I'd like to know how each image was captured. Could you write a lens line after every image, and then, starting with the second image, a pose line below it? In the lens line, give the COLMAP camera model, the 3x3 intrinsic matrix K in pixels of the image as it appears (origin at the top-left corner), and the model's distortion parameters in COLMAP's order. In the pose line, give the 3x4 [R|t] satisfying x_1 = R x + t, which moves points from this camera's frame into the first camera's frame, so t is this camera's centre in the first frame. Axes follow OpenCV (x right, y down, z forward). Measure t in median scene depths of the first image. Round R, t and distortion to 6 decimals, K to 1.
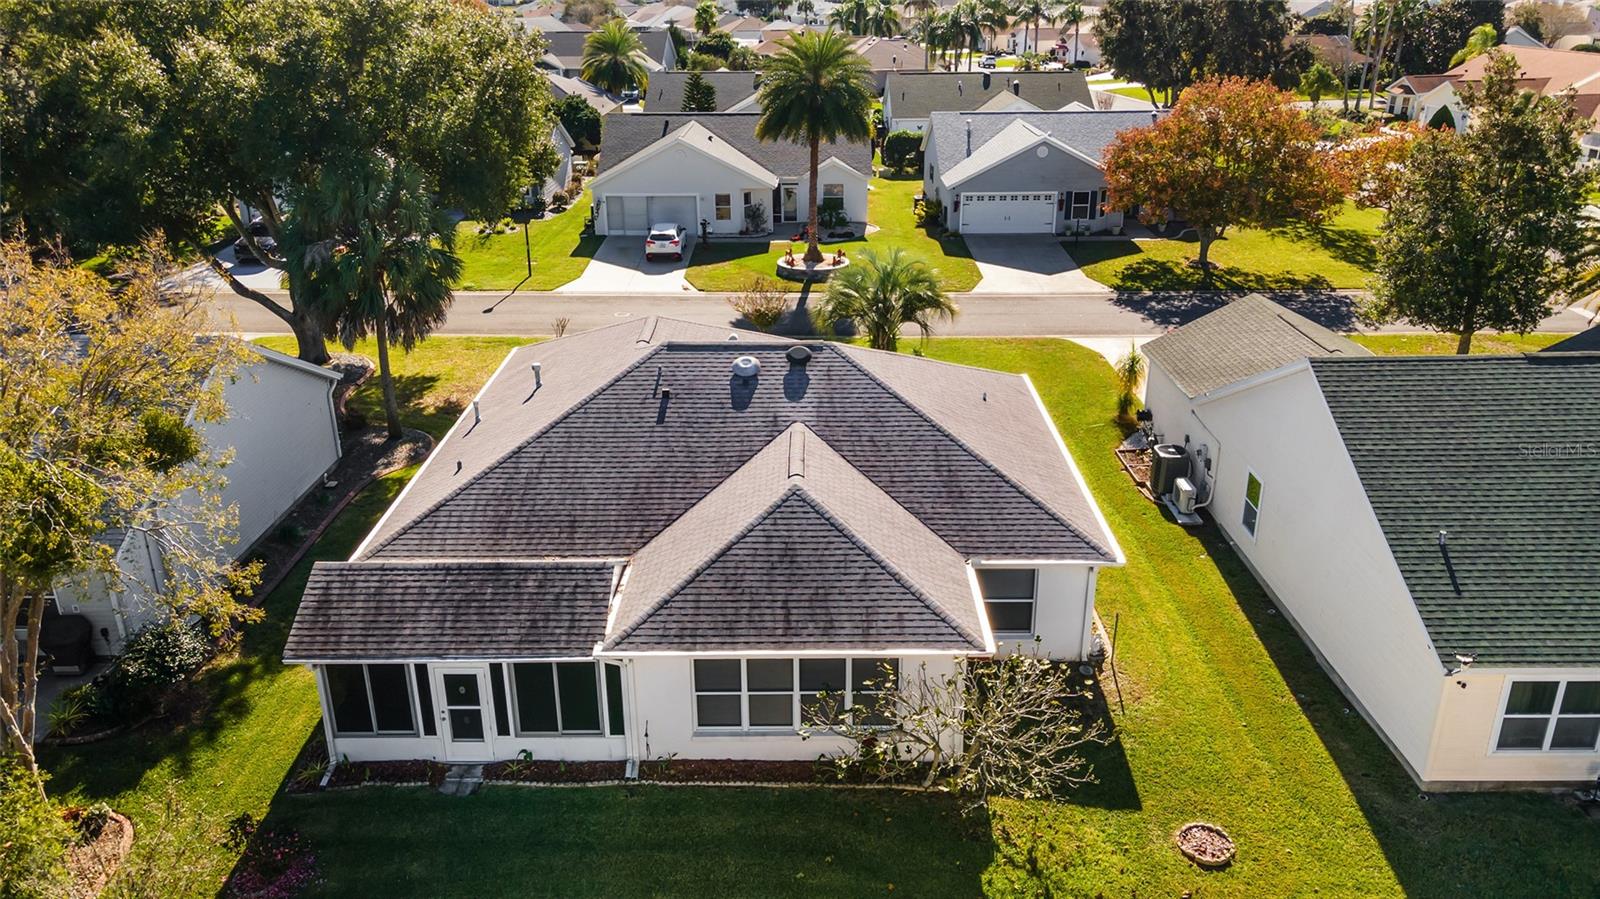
lens RADIAL K [[1188.4, 0, 800.0], [0, 1188.4, 449.5], [0, 0, 1]] dist [0.044324, 0.002450]
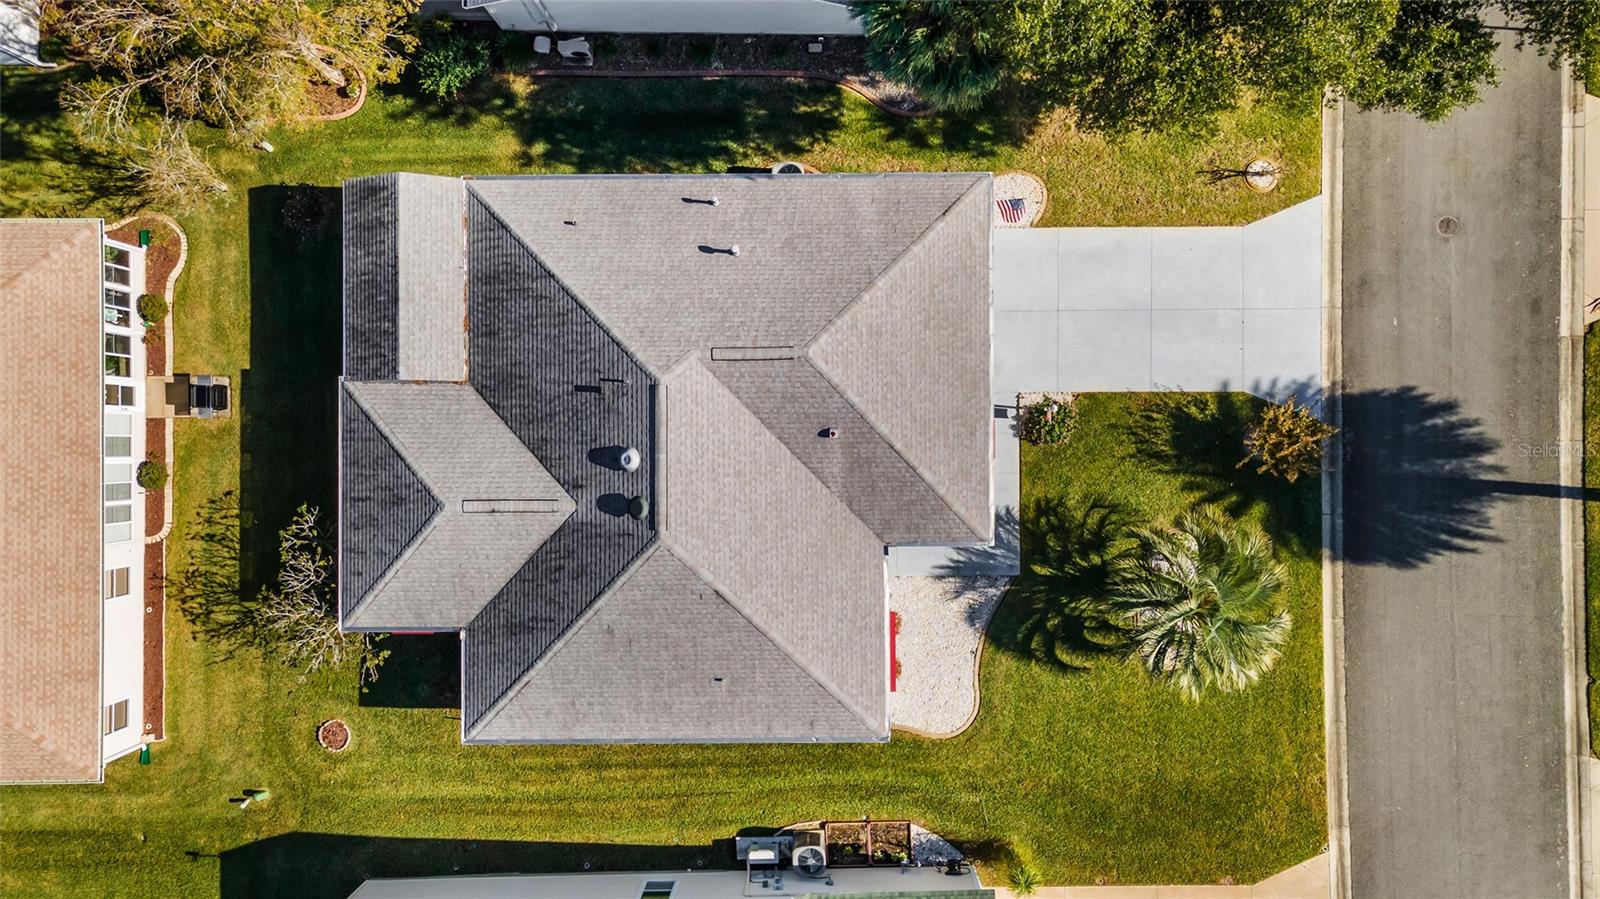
lens RADIAL K [[1188.4, 0, 800.0], [0, 1188.4, 449.5], [0, 0, 1]] dist [0.044324, 0.002450]
pose [[0.012712, 0.999919, -0.000266, -0.058141], [-0.353955, 0.004749, 0.935251, -1.288366], [0.935176, -0.011795, 0.353986, 0.848844]]
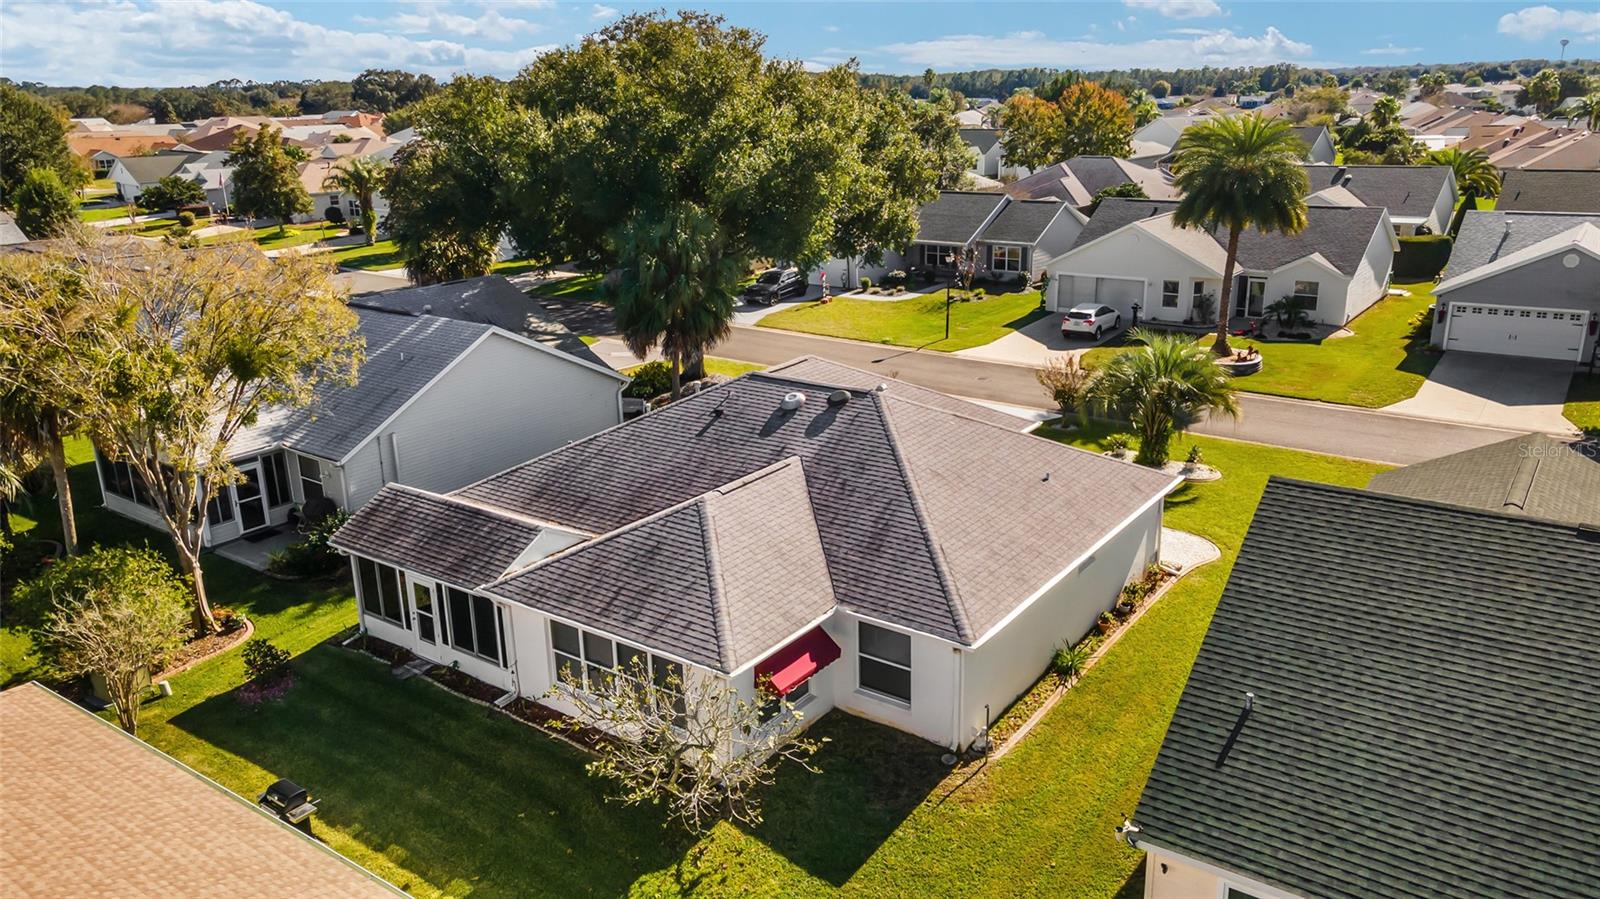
lens RADIAL K [[1162.8, 0, 800.0], [0, 1162.8, 449.5], [0, 0, 1]] dist [0.045739, 0.002332]
pose [[0.817043, 0.164696, -0.552554, 0.615532], [-0.204366, 0.978839, -0.010432, -0.019374], [0.539143, 0.121447, 0.833412, 0.143674]]
